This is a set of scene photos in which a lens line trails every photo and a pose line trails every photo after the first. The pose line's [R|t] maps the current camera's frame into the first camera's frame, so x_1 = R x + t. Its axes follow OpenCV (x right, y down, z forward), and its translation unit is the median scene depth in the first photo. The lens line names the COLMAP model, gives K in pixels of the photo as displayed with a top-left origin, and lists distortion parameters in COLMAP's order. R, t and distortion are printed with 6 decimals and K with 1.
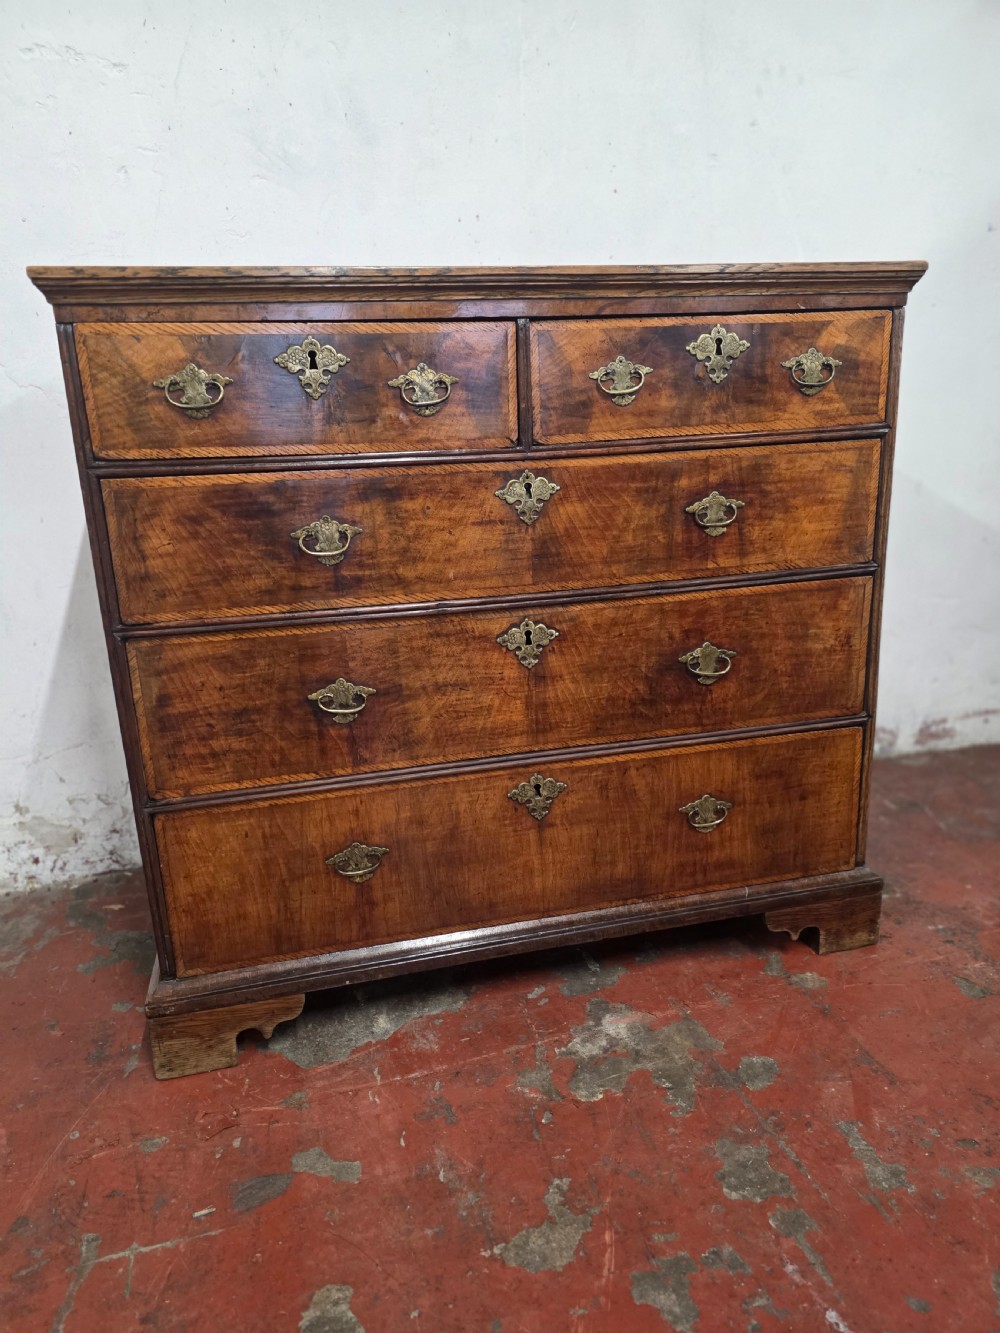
lens RADIAL K [[901.1, 0, 489.3], [0, 901.1, 676.3], [0, 0, 1]] dist [0.074455, -0.081504]
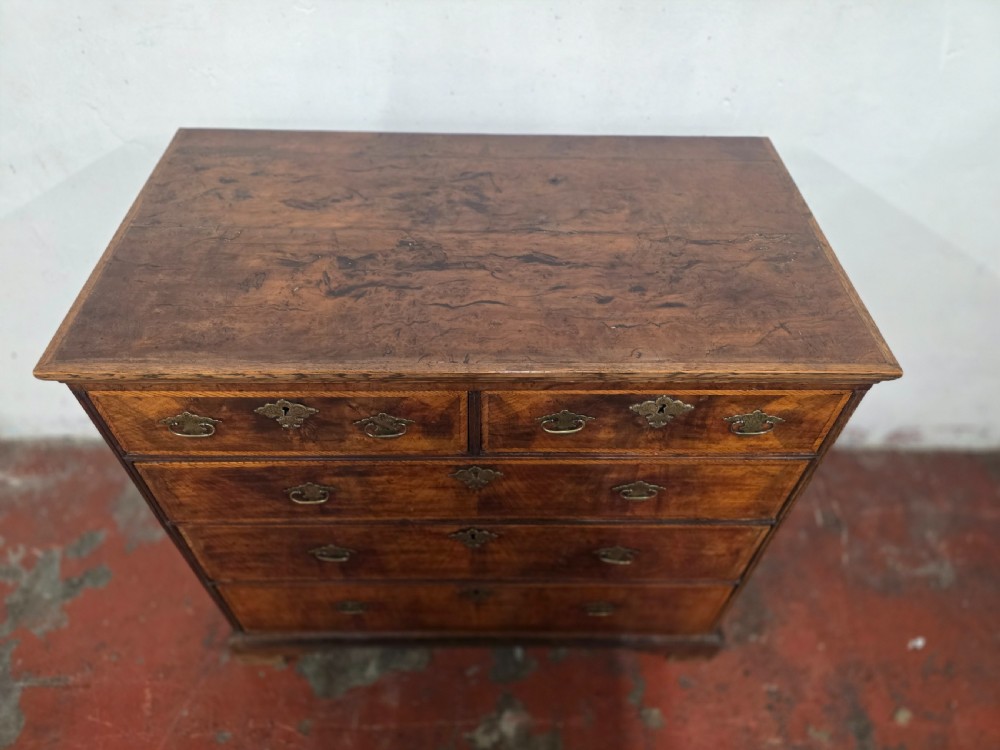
lens RADIAL K [[676.0, 0, 497.1], [0, 676.0, 369.9], [0, 0, 1]] dist [0.074455, -0.081504]
pose [[0.972703, 0.205792, -0.107227, 0.139283], [-0.117320, 0.834800, 0.537908, -0.813804], [0.200210, -0.510645, 0.836156, 0.313513]]
